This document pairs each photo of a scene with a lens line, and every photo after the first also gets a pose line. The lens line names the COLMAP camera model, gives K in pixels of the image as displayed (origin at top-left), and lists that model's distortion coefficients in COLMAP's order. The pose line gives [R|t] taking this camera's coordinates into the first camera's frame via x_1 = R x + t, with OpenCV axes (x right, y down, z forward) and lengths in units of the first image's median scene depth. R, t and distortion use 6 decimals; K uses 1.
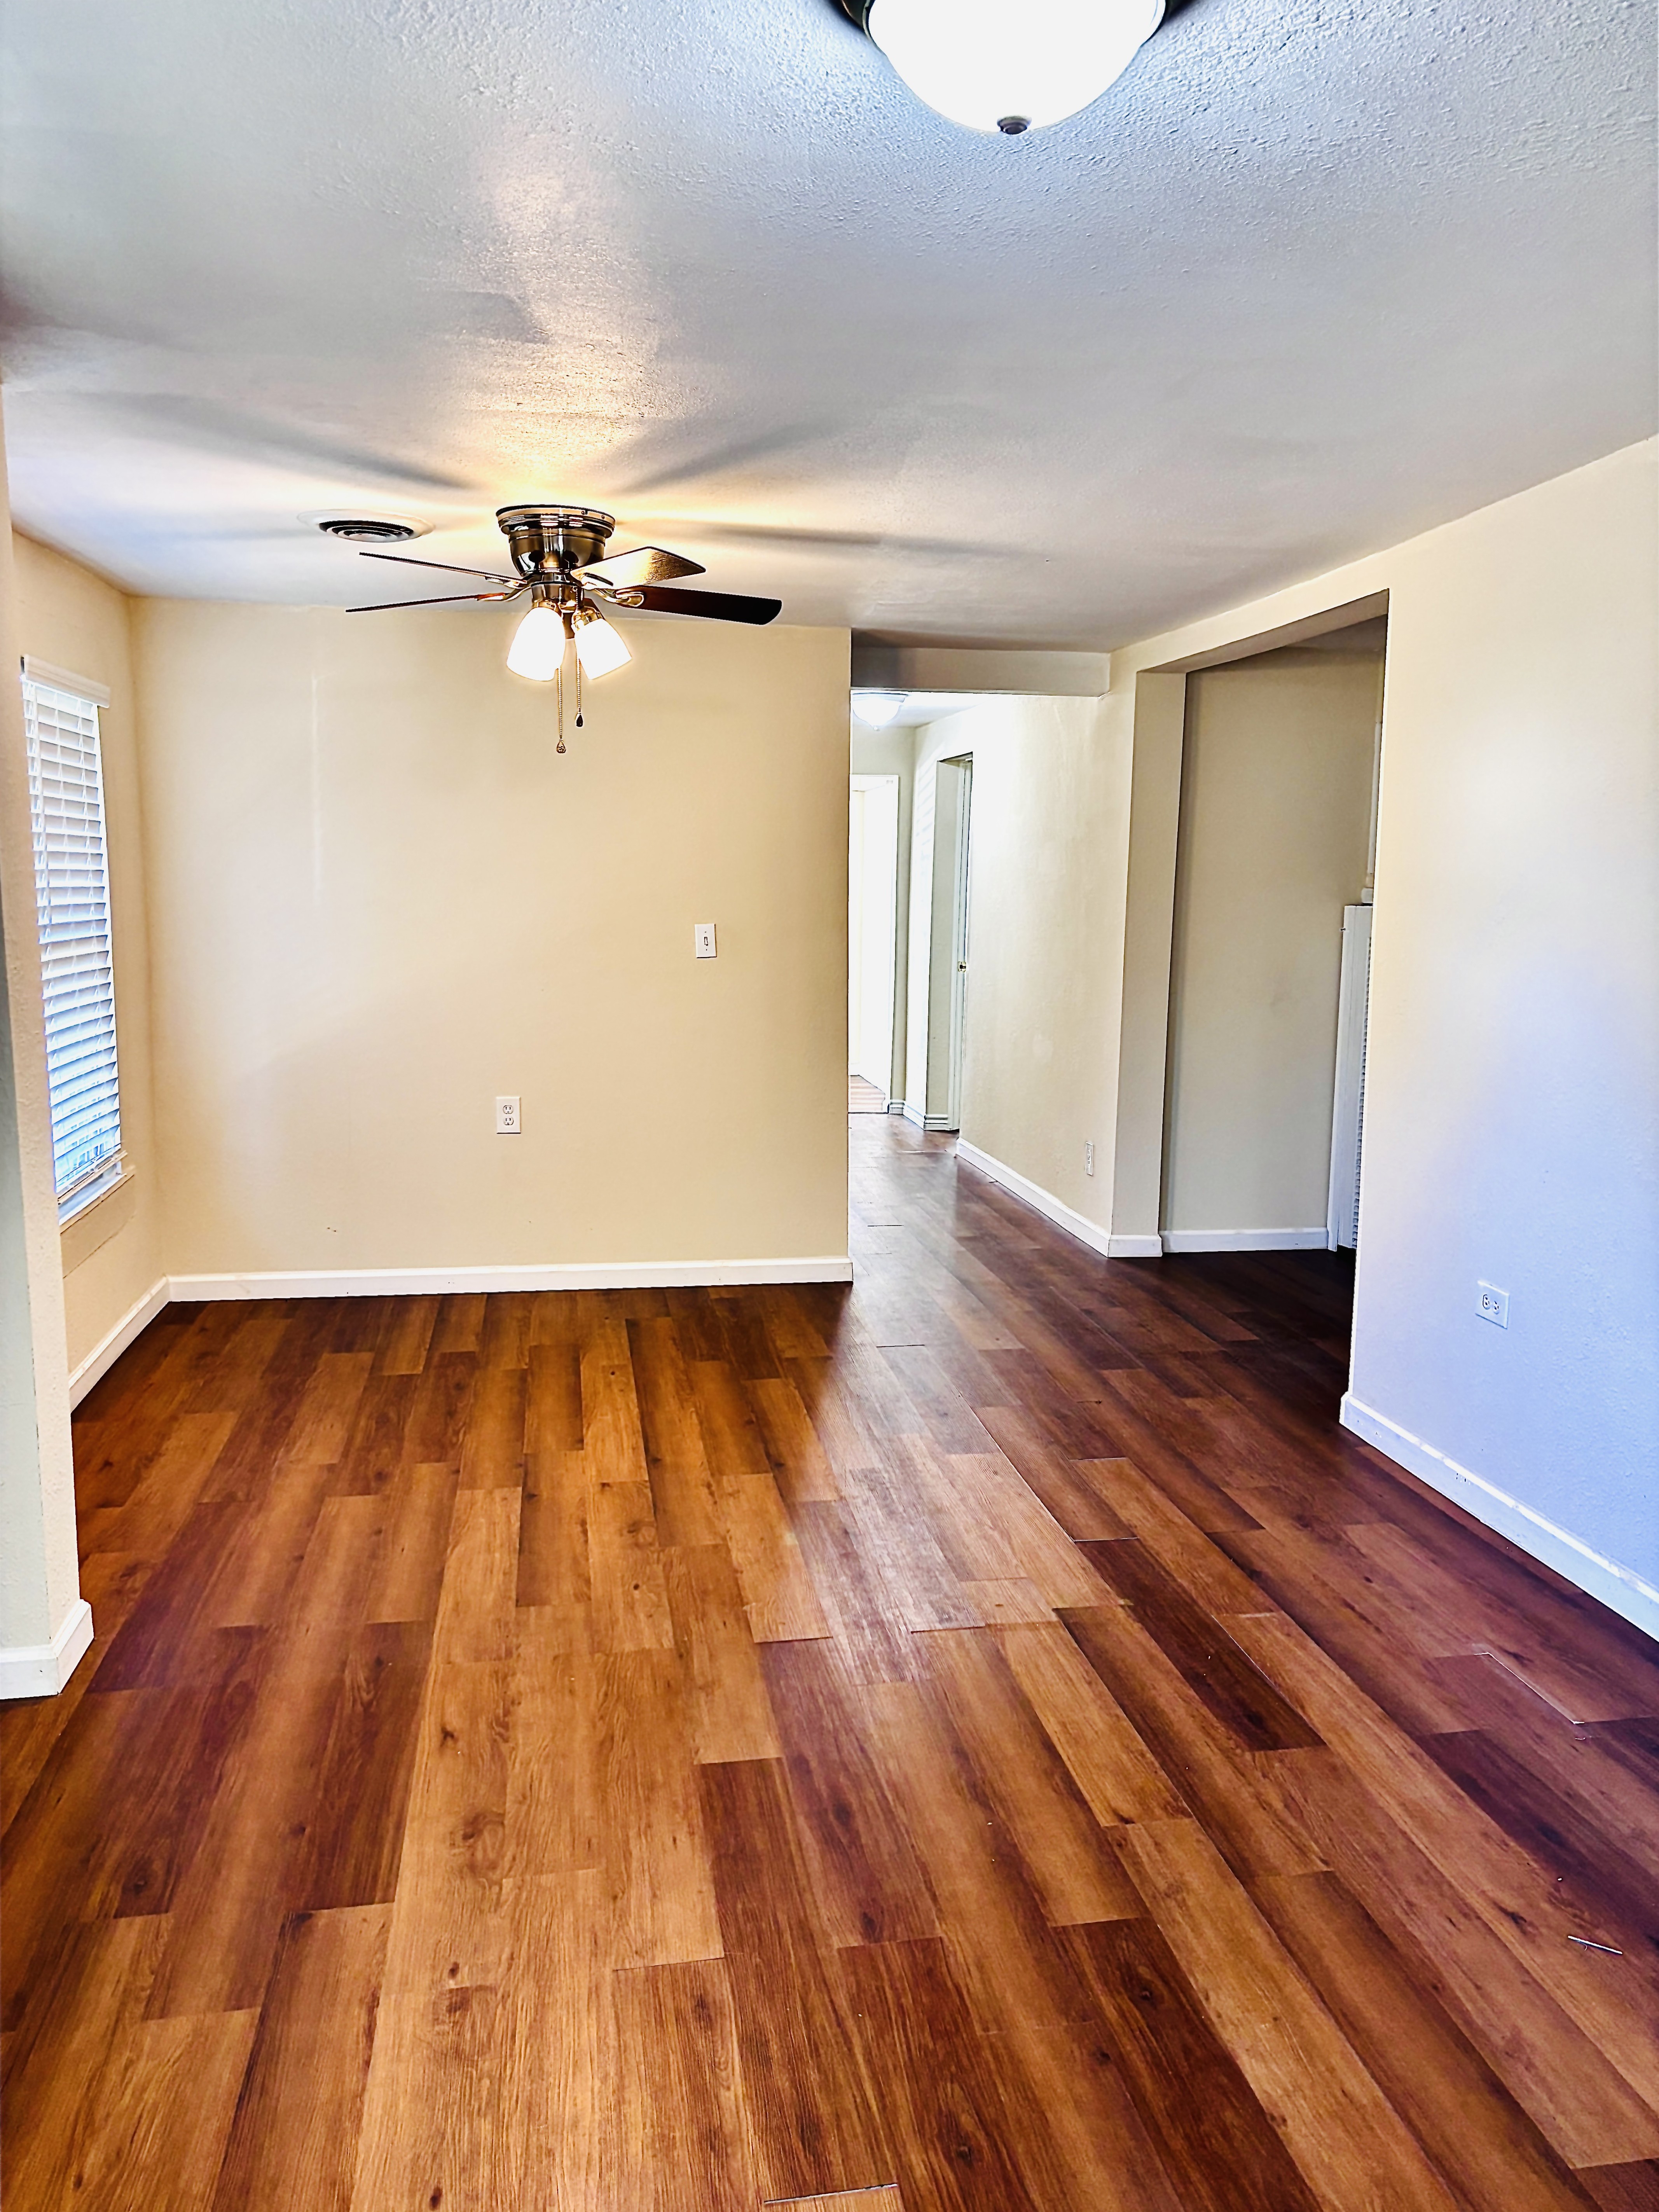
lens RADIAL K [[1678.8, 0, 831.1], [0, 1678.8, 1107.4], [0, 0, 1]] dist [0.041495, 0.000538]
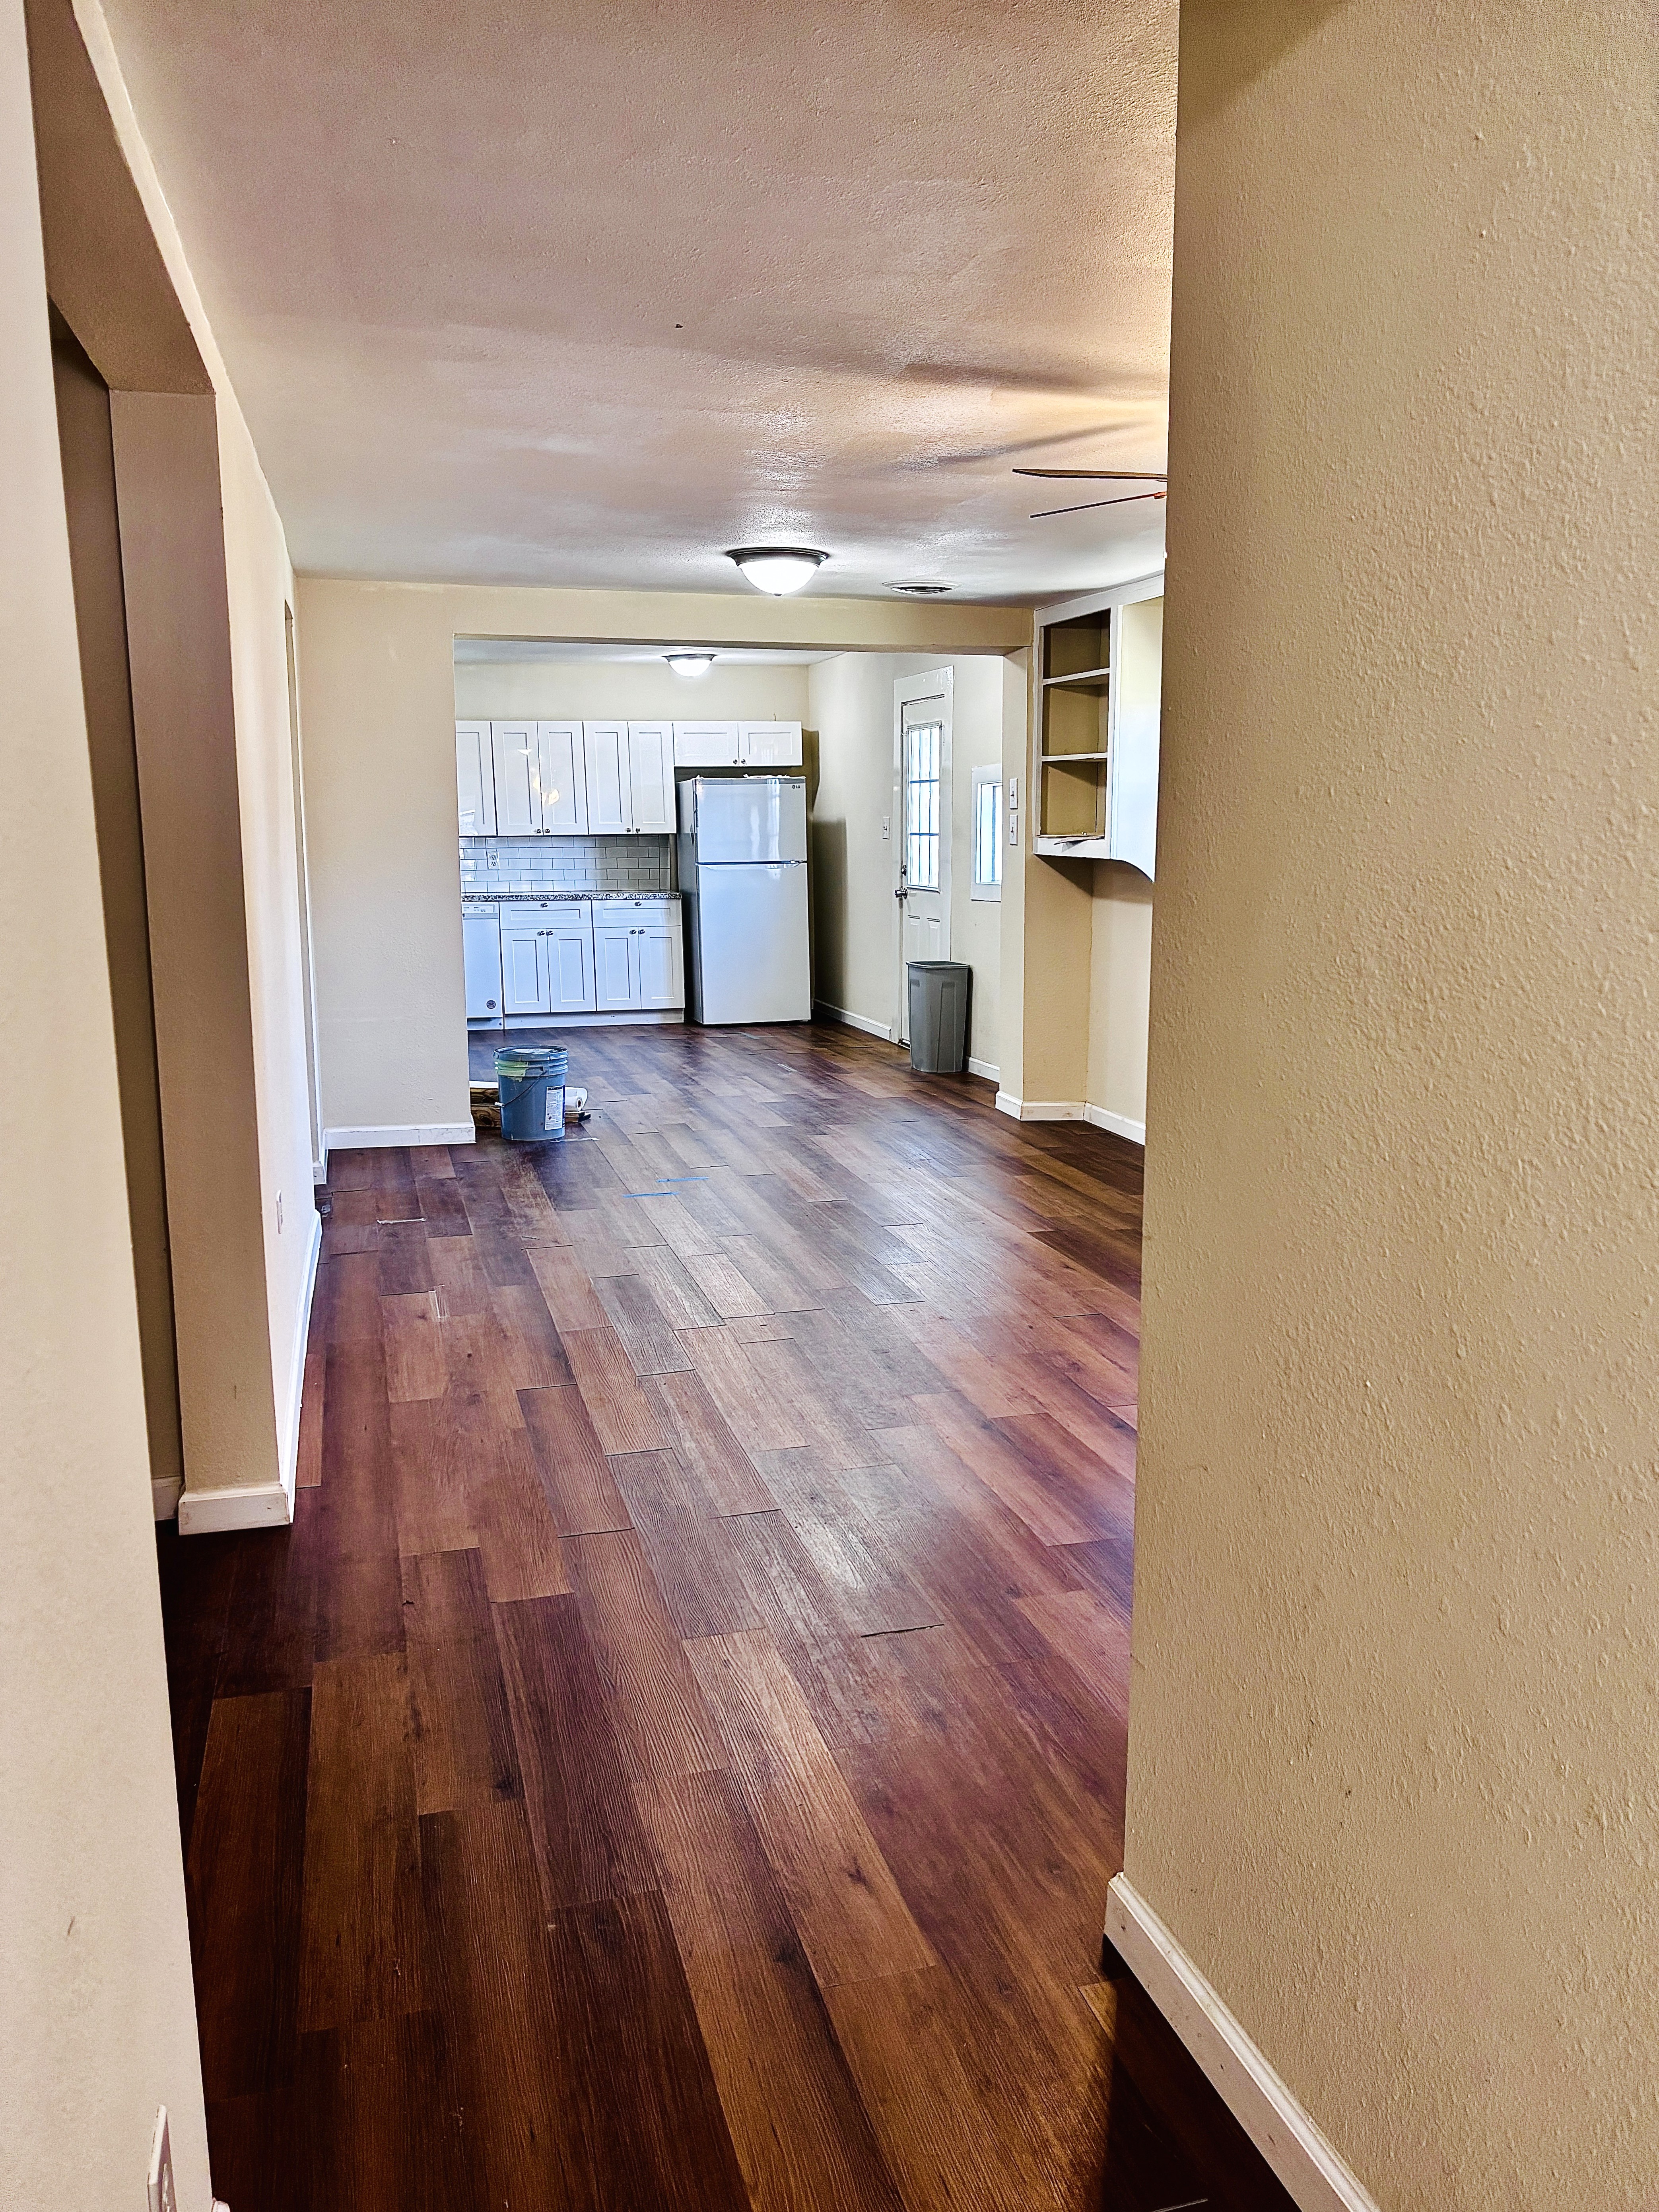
lens RADIAL K [[1678.9, 0, 826.7], [0, 1678.9, 1111.7], [0, 0, 1]] dist [0.041495, 0.000538]
pose [[-0.994576, 0.015123, -0.102906, 0.159601], [-0.017690, 0.950366, 0.310630, -0.256934], [0.102496, 0.310766, -0.944944, 1.922802]]
